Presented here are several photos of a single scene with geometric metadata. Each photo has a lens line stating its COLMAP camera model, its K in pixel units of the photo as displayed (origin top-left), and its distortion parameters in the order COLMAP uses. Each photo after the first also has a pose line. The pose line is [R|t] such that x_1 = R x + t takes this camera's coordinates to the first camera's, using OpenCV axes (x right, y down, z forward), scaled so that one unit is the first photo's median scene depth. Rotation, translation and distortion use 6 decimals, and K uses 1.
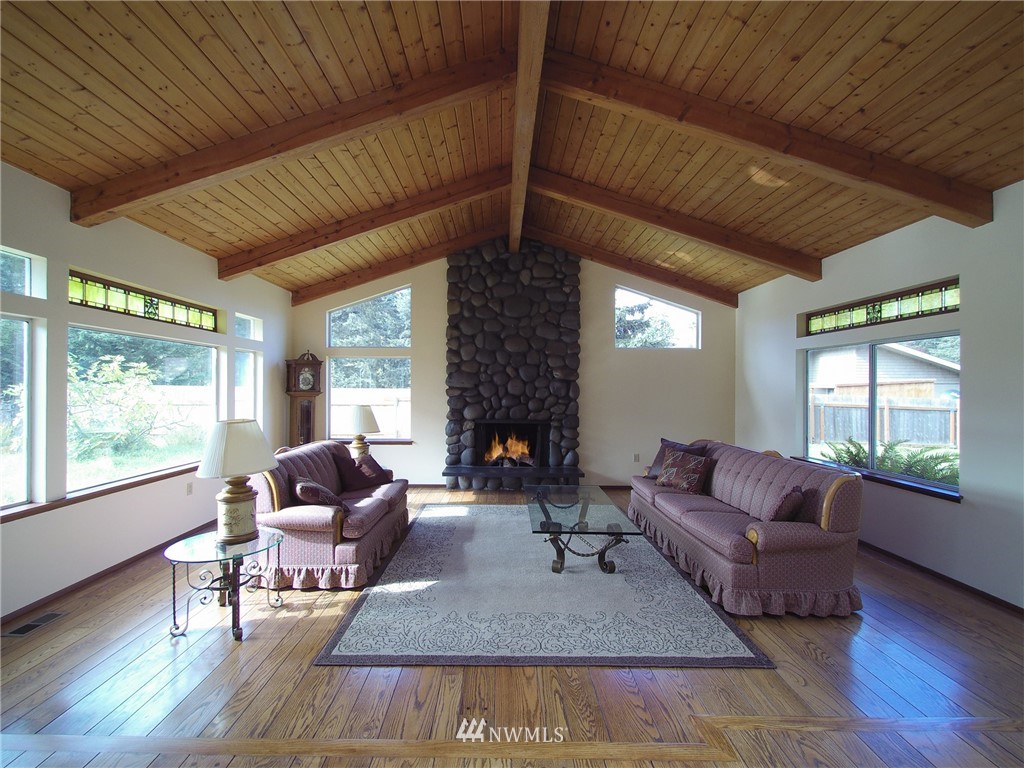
lens RADIAL K [[474.5, 0, 515.0], [0, 474.5, 390.1], [0, 0, 1]] dist [0.038985, -0.023257]
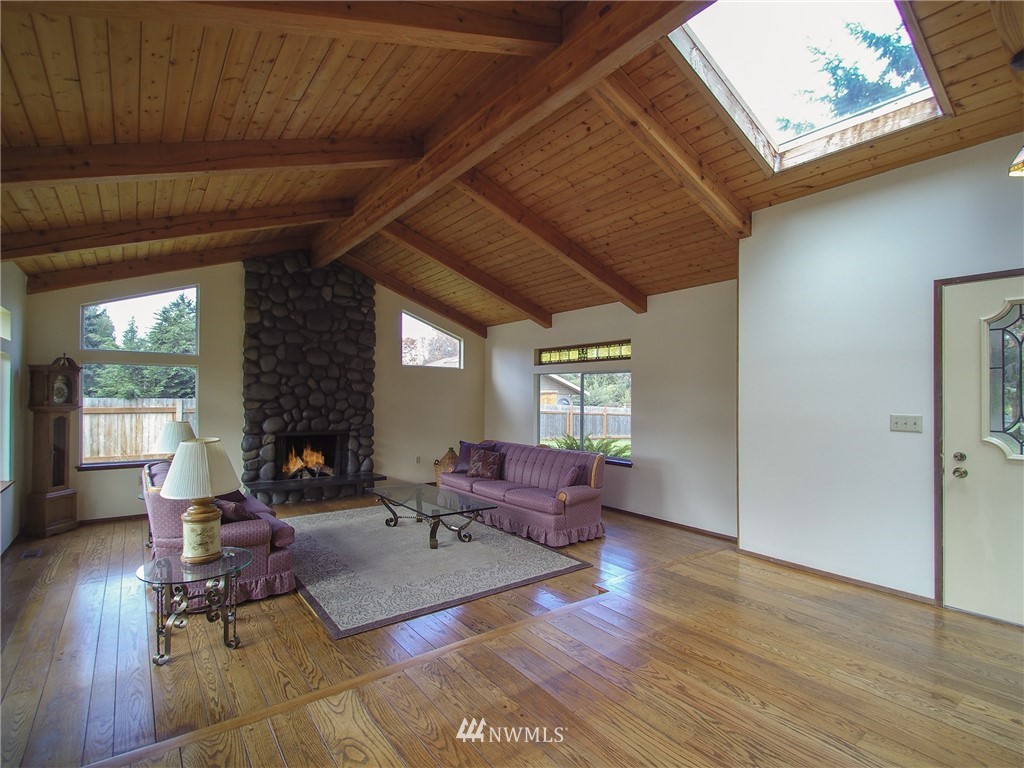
lens RADIAL K [[474.5, 0, 515.0], [0, 474.5, 390.1], [0, 0, 1]] dist [0.038985, -0.023257]
pose [[0.795897, 0.014594, 0.605257, -0.288584], [-0.005351, 0.999840, -0.017071, -0.010873], [-0.605409, 0.010349, 0.795847, -0.081498]]
